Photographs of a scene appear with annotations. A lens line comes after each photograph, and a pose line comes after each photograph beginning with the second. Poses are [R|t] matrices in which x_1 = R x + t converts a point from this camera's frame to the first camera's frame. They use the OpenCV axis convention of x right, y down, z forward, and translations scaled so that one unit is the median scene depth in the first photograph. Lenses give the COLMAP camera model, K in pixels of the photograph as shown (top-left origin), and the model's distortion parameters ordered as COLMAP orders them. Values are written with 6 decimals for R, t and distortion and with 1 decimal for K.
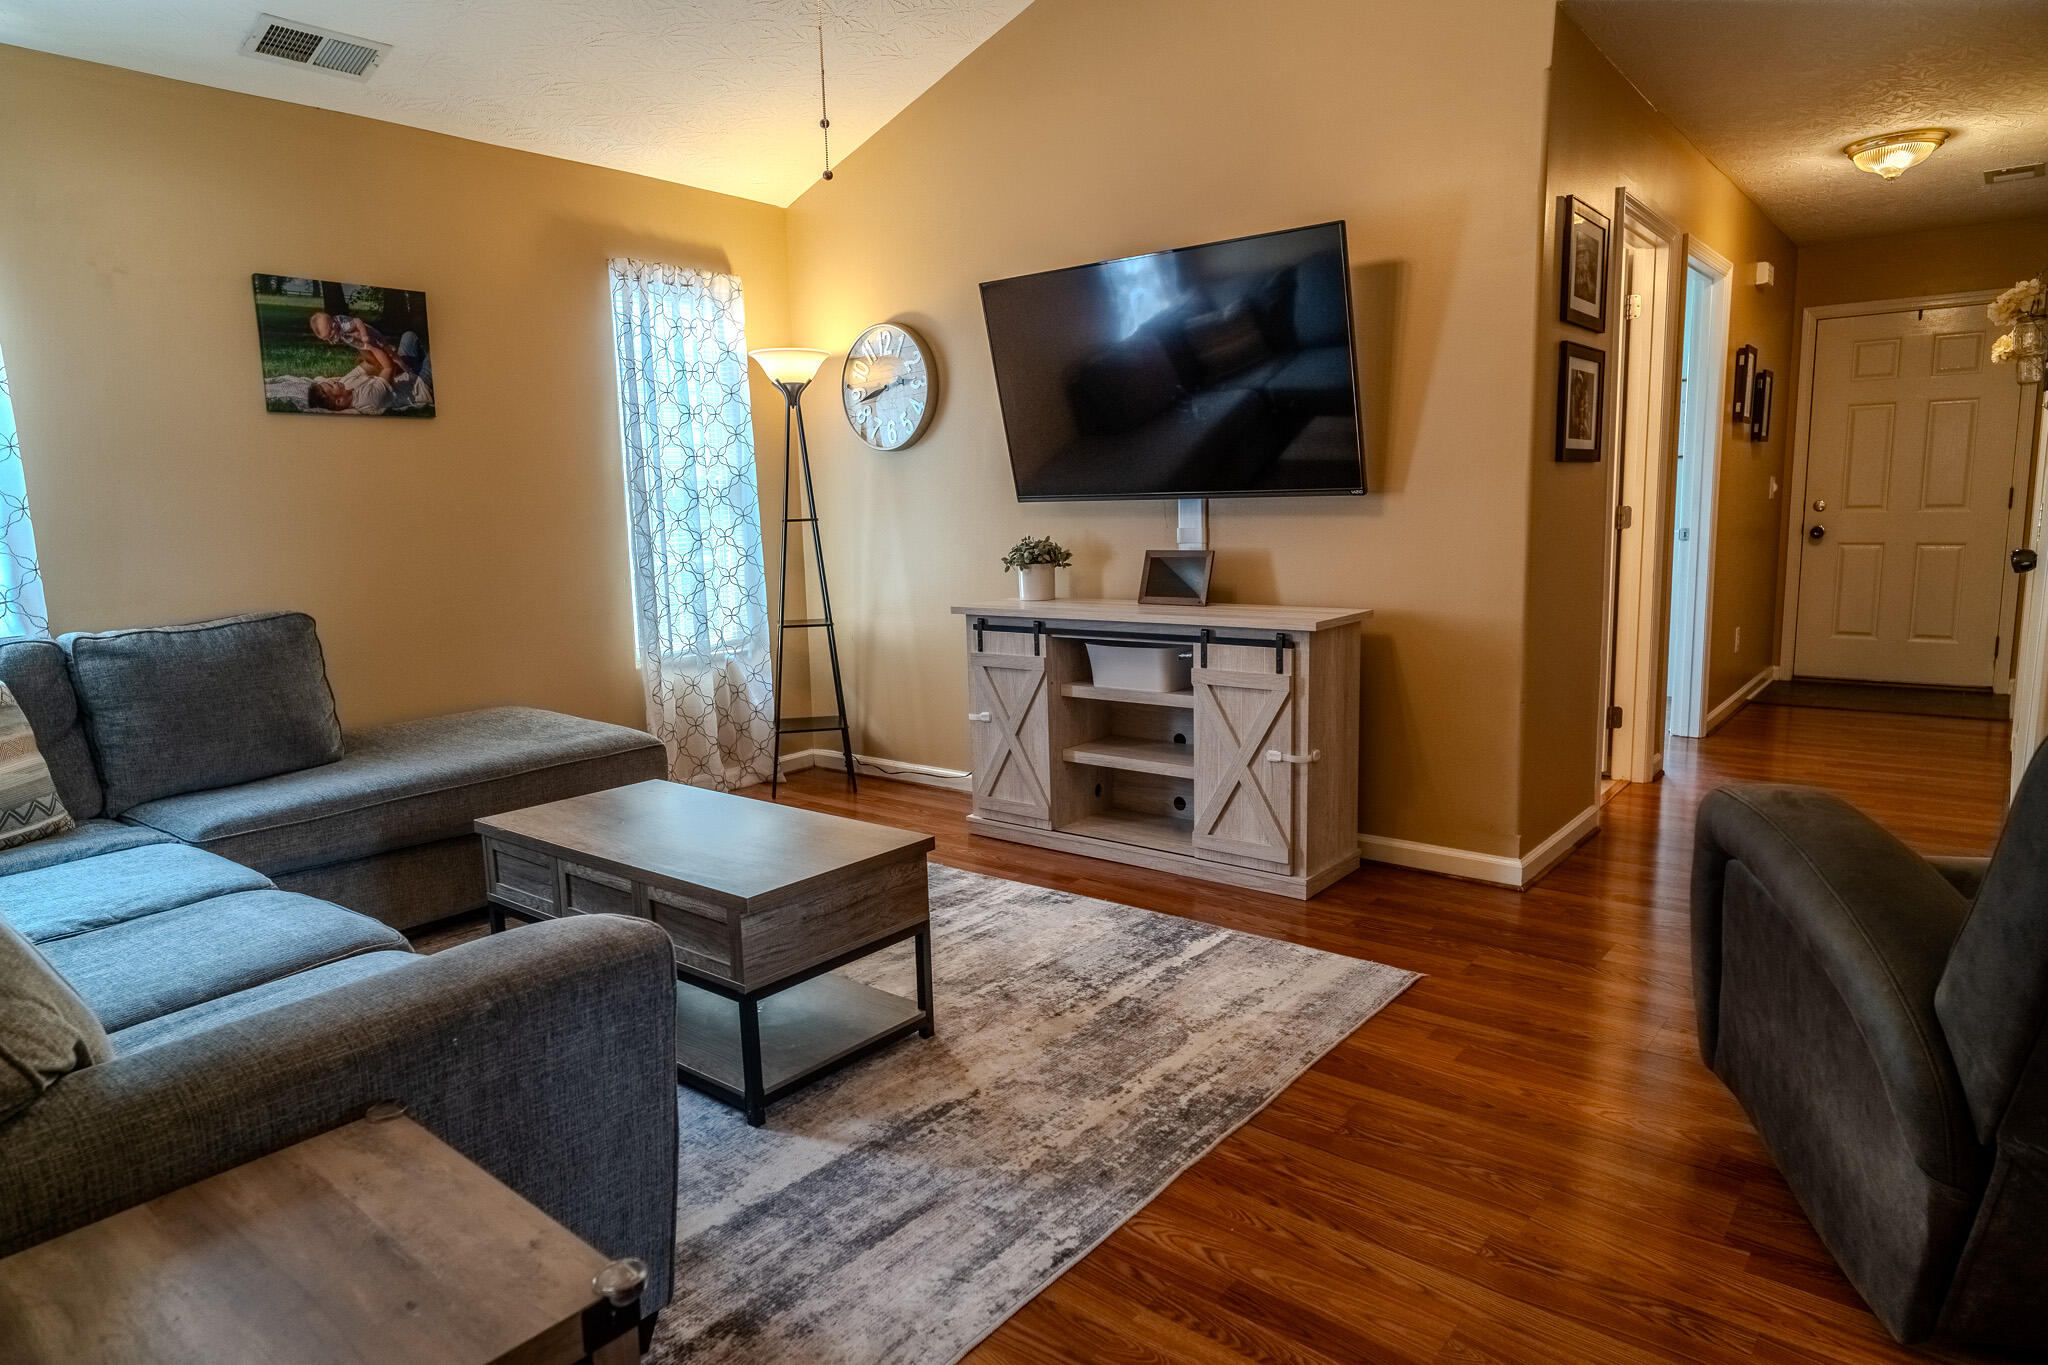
lens RADIAL K [[1212.0, 0, 1024.0], [0, 1212.0, 682.5], [0, 0, 1]] dist [-0.068608, 0.064363]
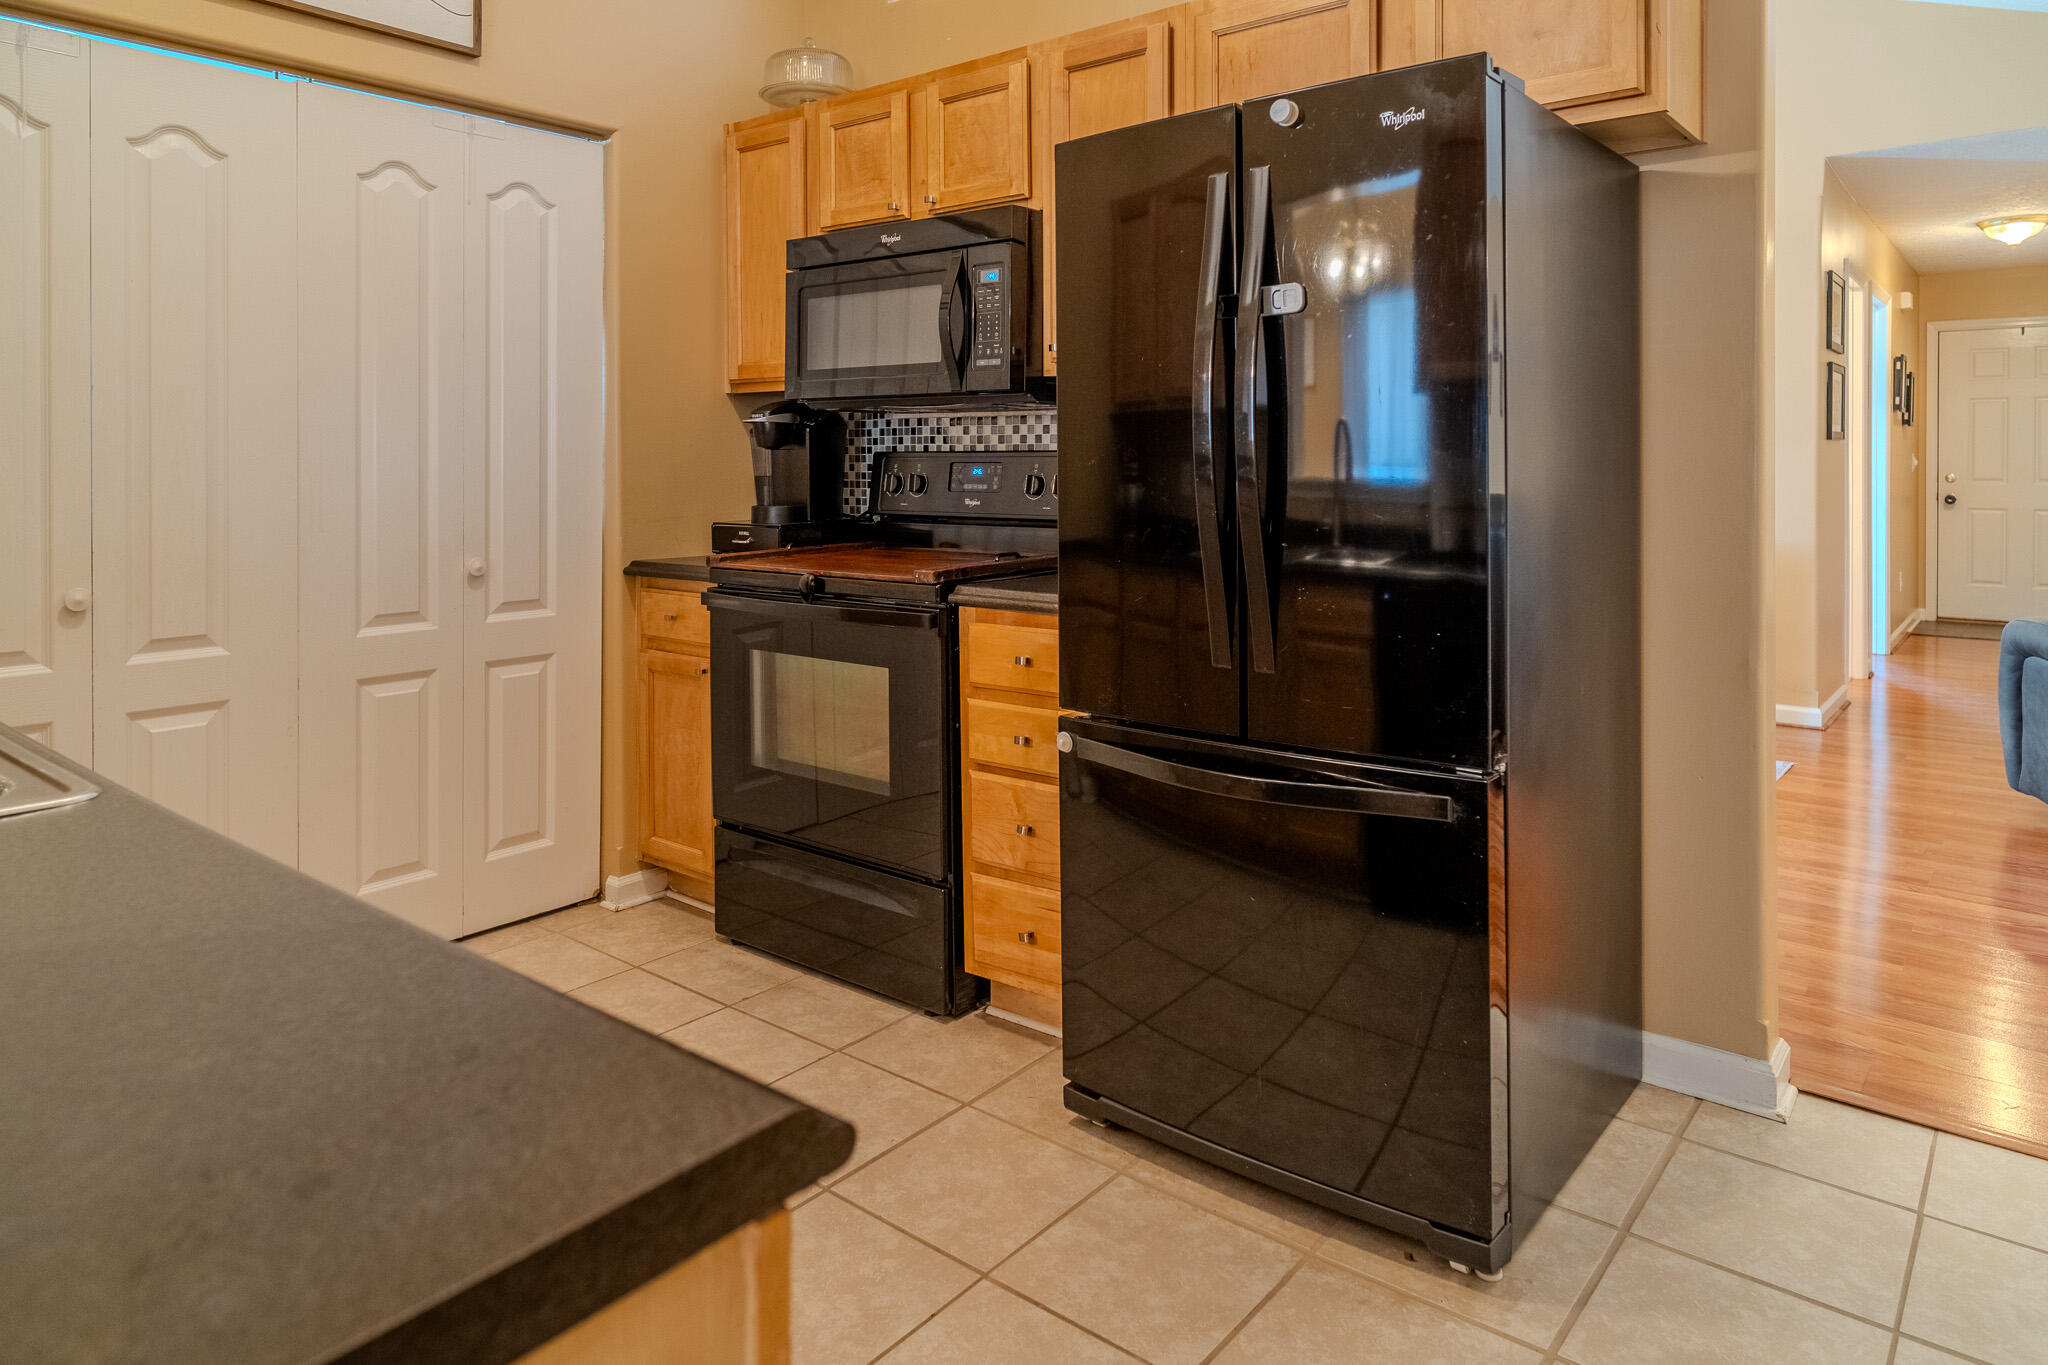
lens RADIAL K [[1179.7, 0, 1021.1], [0, 1179.7, 486.5], [0, 0, 1]] dist [-0.022010, 0.000639]
pose [[0.998954, 0.020986, -0.040621, -0.477270], [-0.026131, 0.991092, -0.130592, 0.084969], [0.037518, 0.131517, 0.990604, -0.452284]]
